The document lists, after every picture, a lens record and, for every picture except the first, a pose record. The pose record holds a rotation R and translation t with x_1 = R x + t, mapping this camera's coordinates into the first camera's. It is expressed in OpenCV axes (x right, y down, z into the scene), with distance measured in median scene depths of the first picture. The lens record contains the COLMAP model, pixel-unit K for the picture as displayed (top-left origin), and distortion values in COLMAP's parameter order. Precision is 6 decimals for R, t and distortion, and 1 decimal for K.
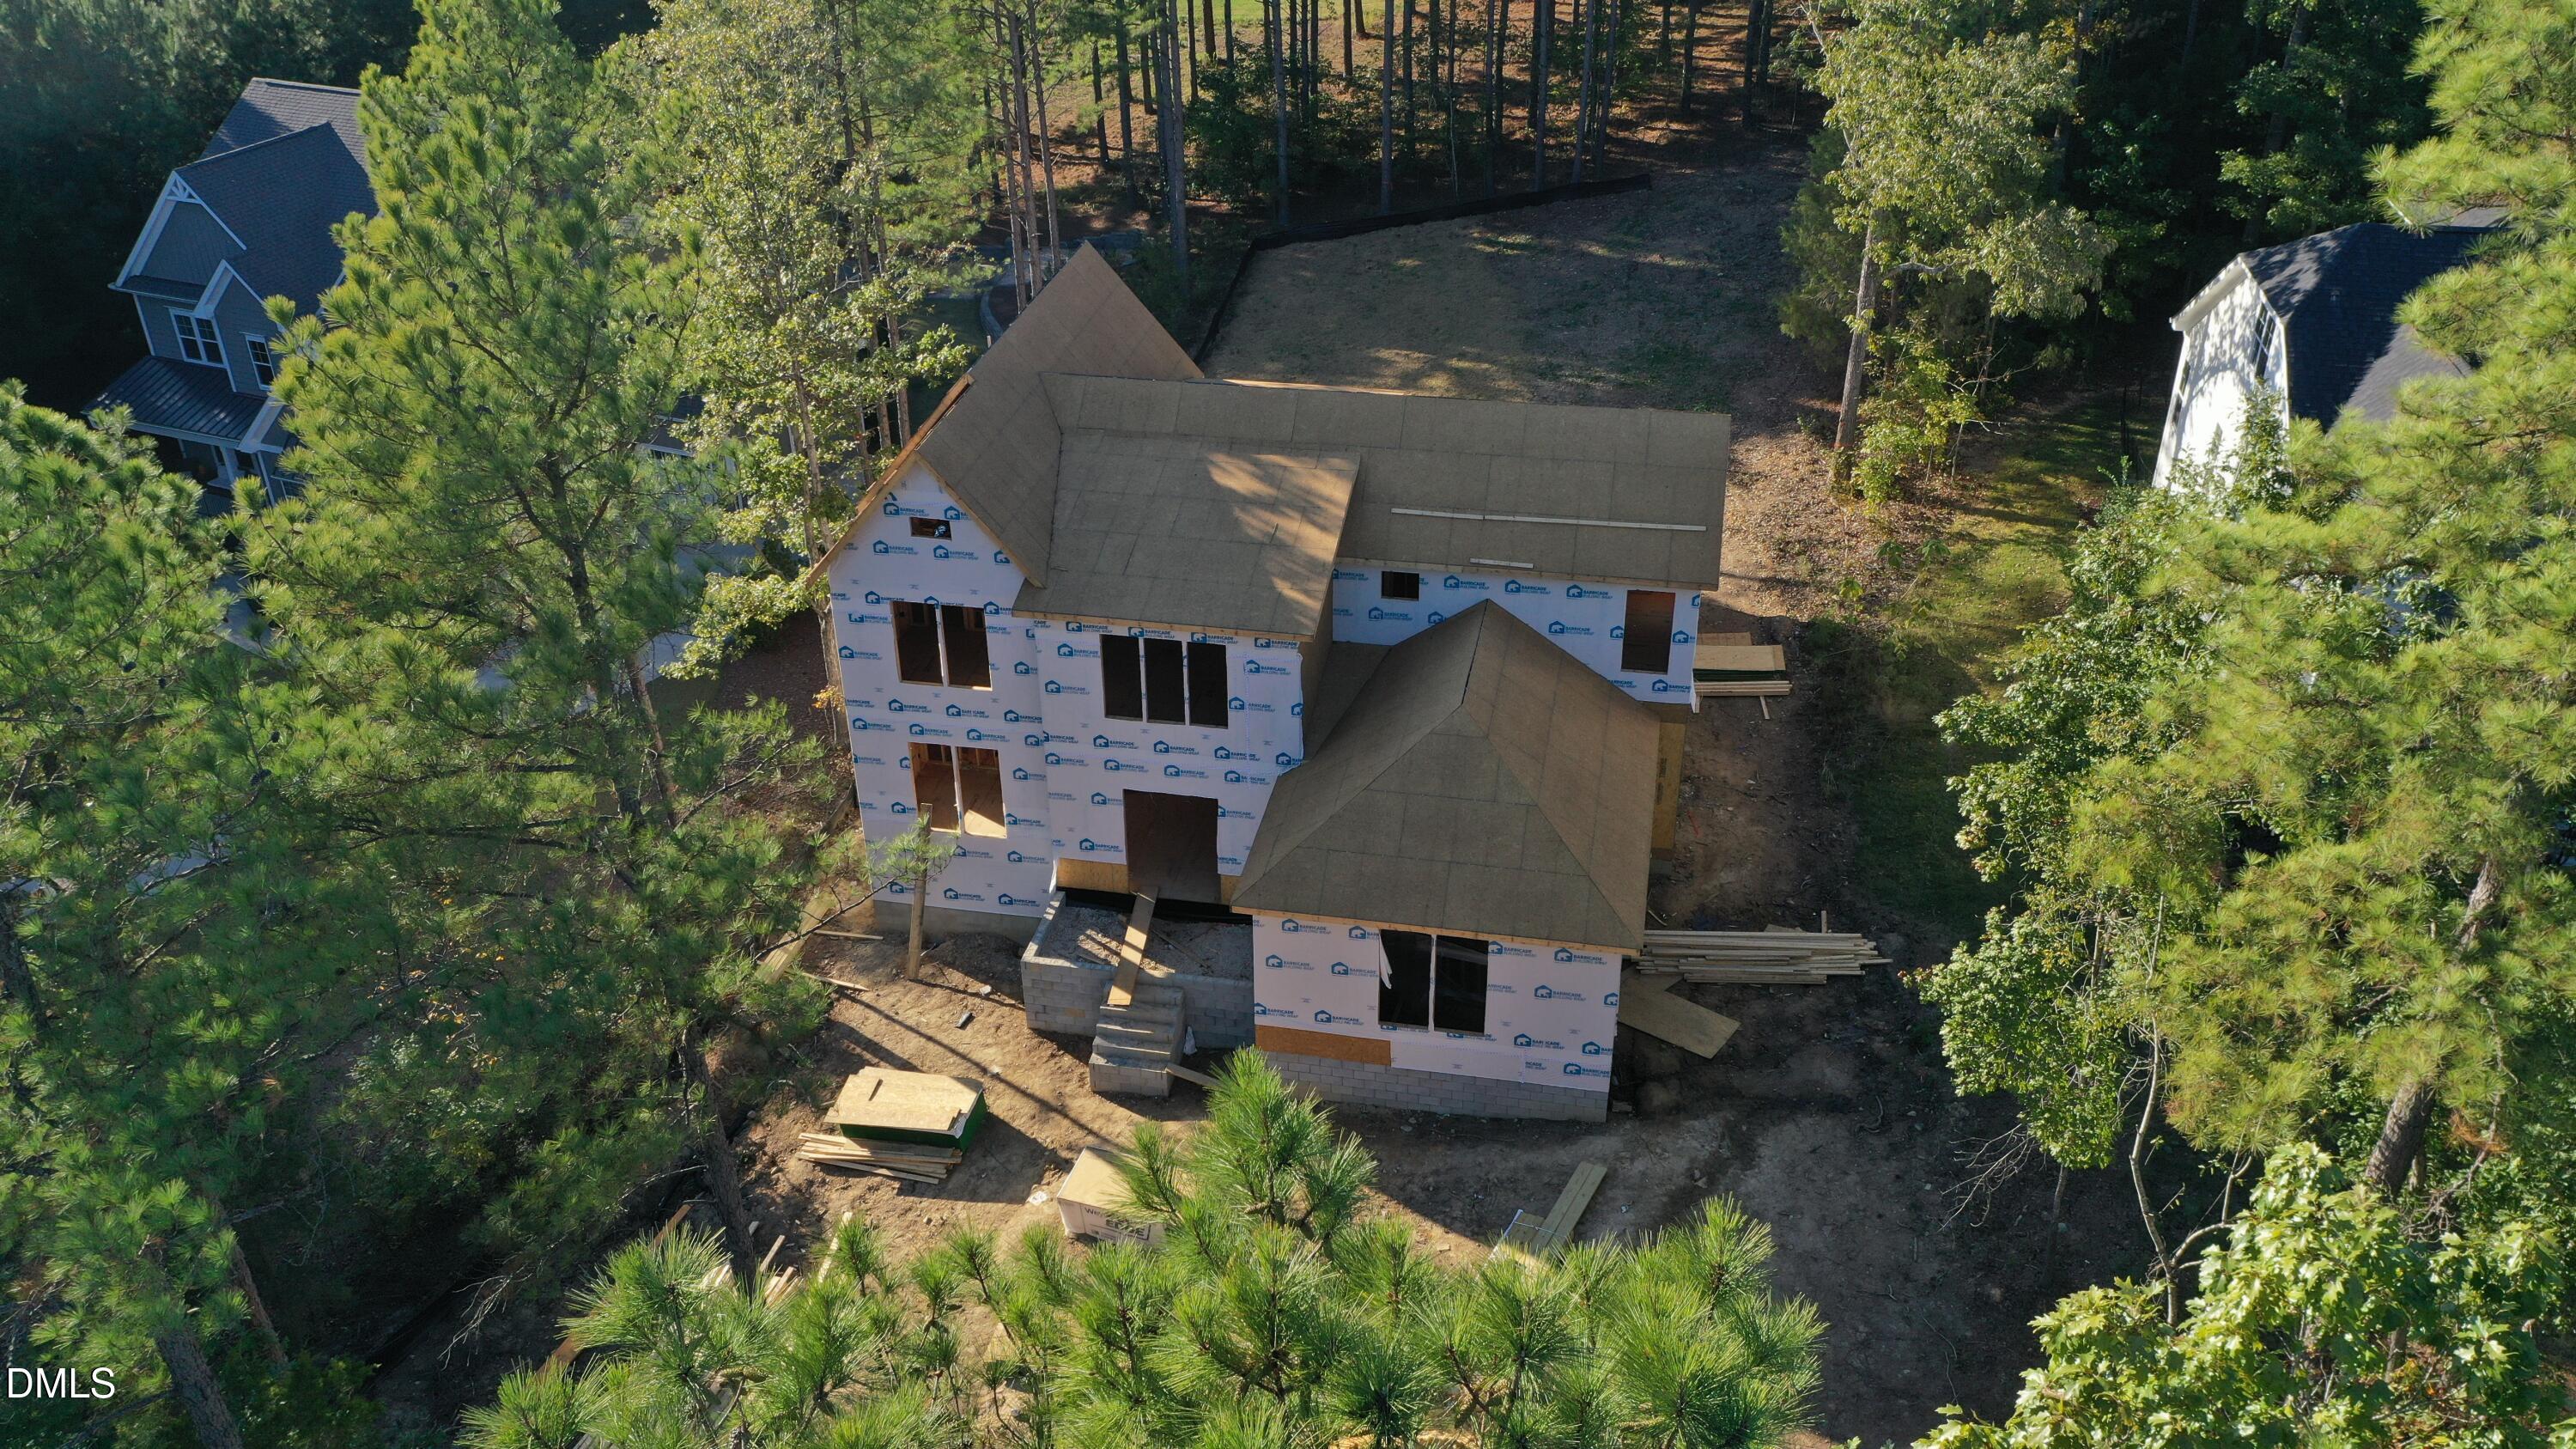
lens RADIAL K [[2115.5, 0, 1292.2], [0, 2115.5, 722.3], [0, 0, 1]] dist [0.055150, -0.045808]
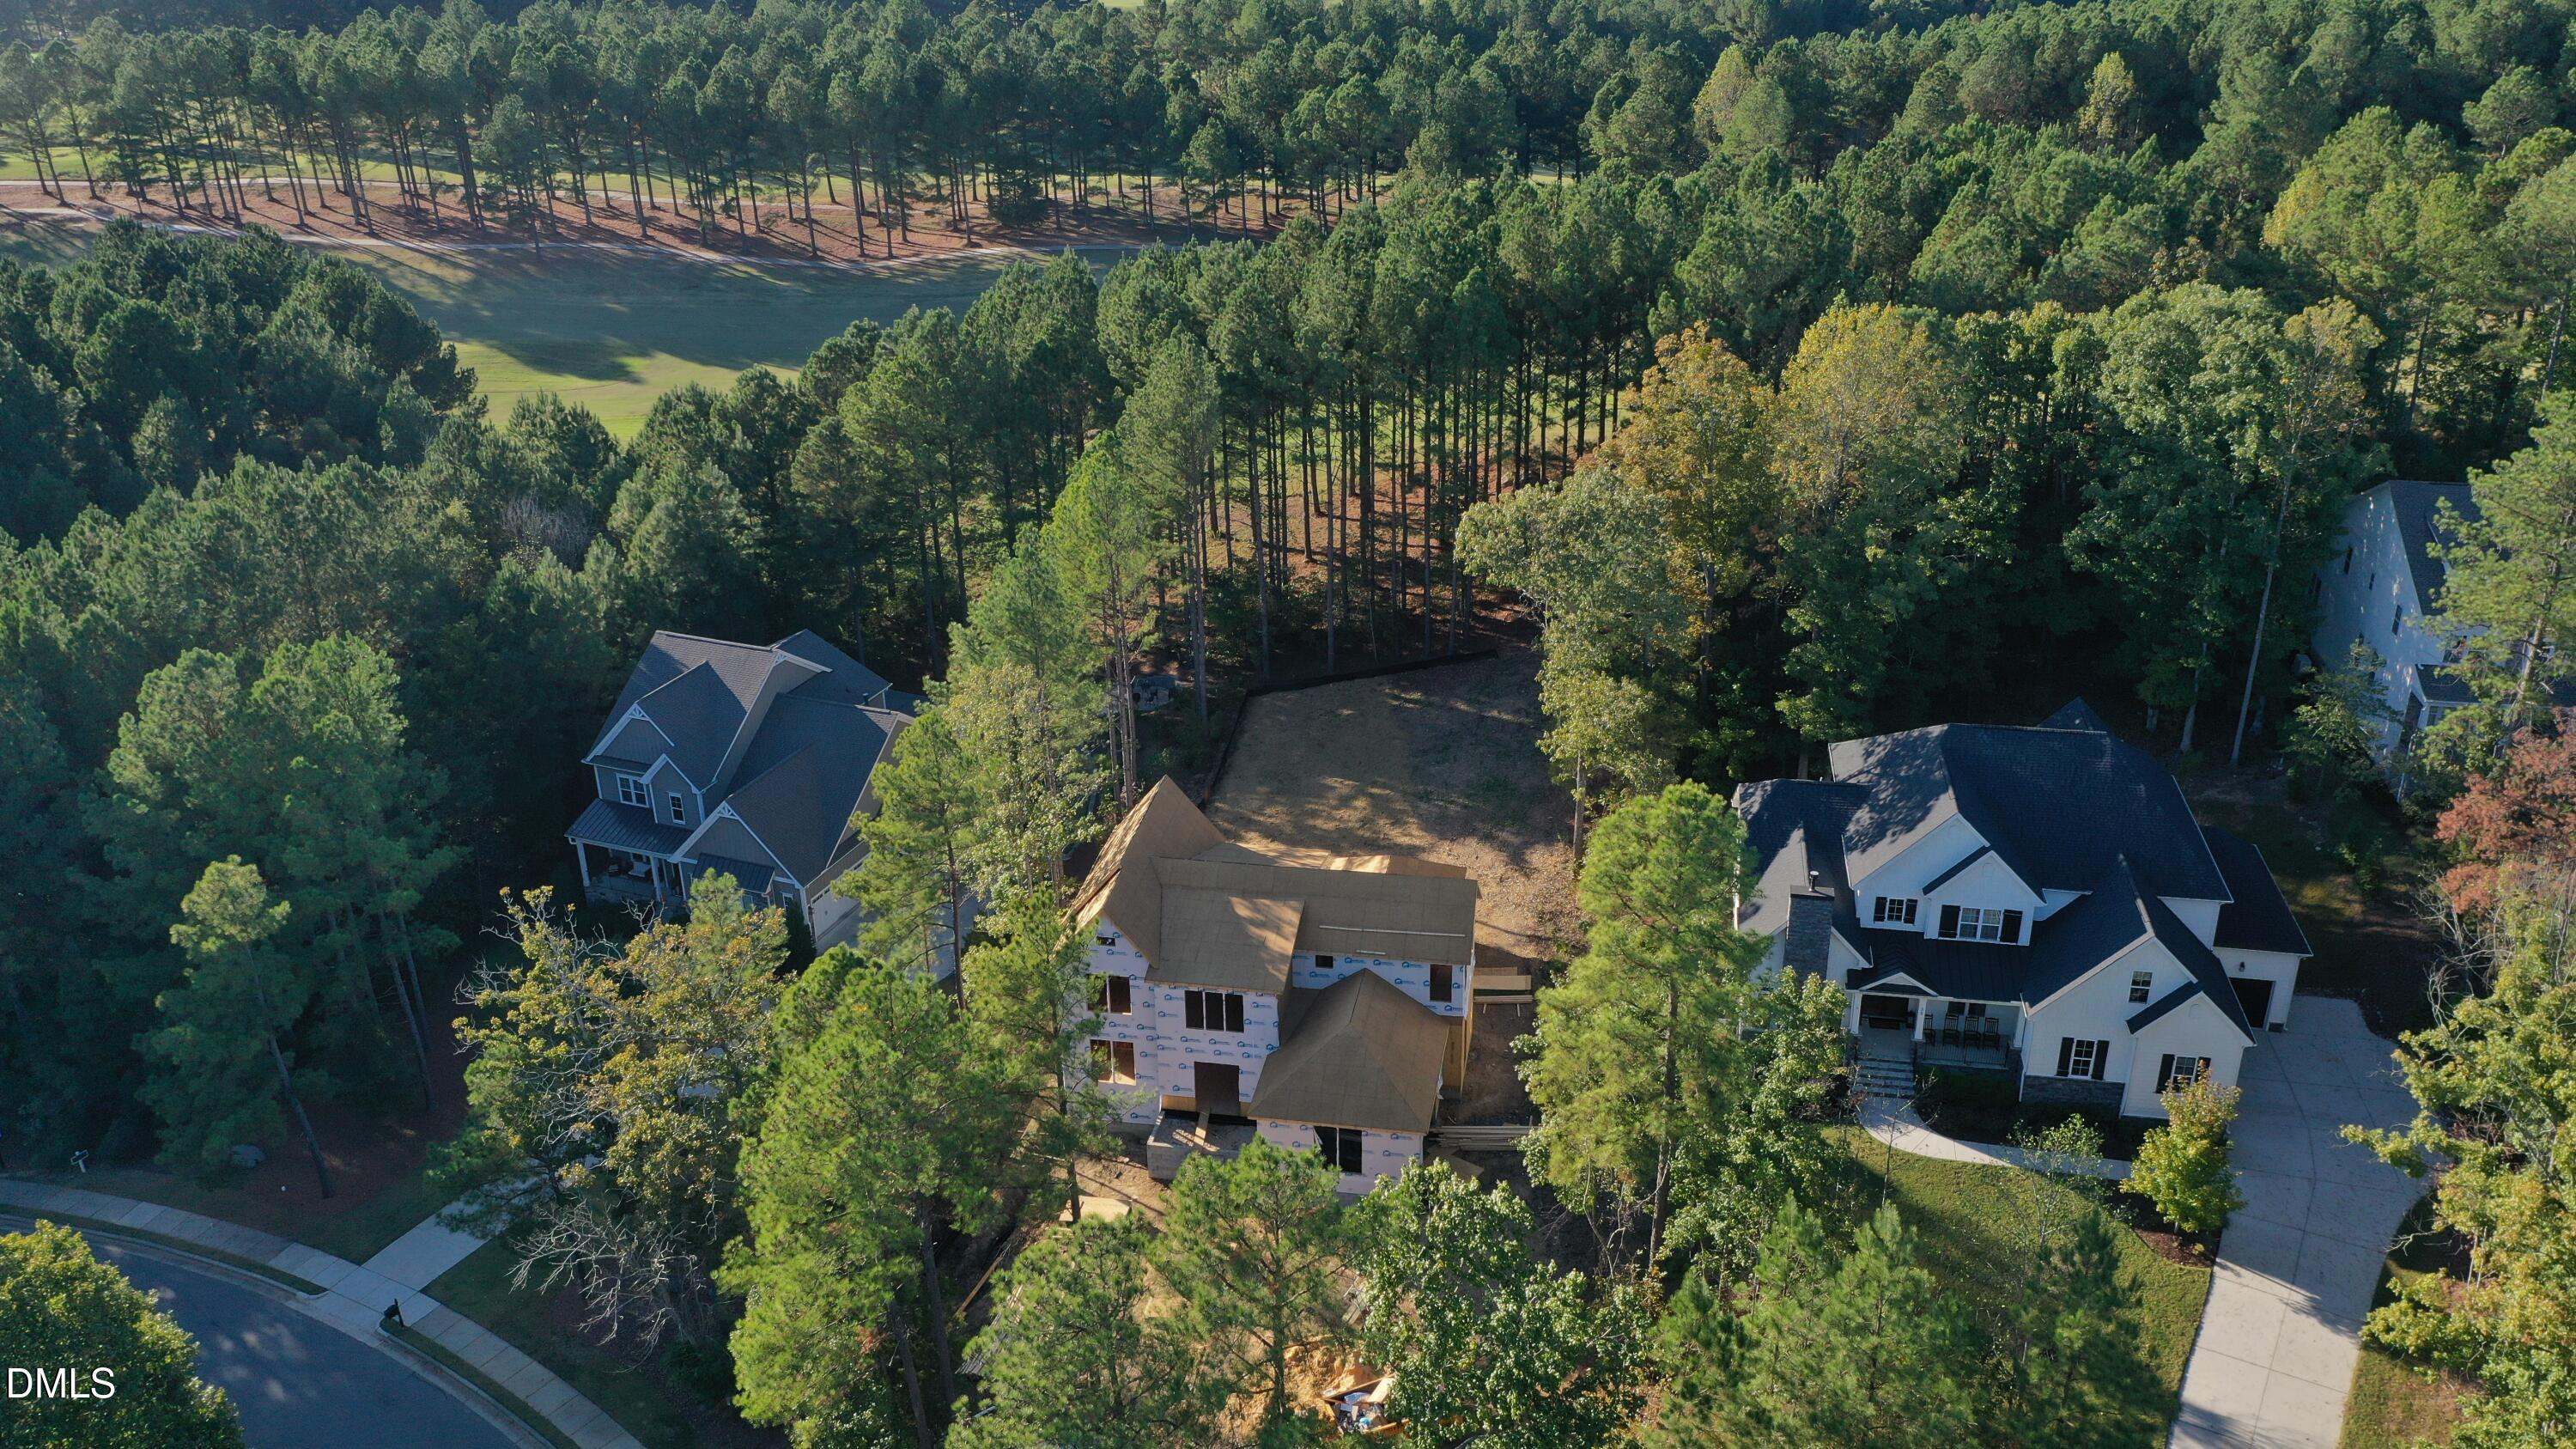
lens RADIAL K [[2115.5, 0, 1281.0], [0, 2115.5, 726.0], [0, 0, 1]] dist [0.055150, -0.045808]
pose [[0.999915, -0.013007, 0.000917, 0.009351], [0.013033, 0.994795, -0.101055, -0.087957], [0.000402, 0.101059, 0.994880, -1.156909]]
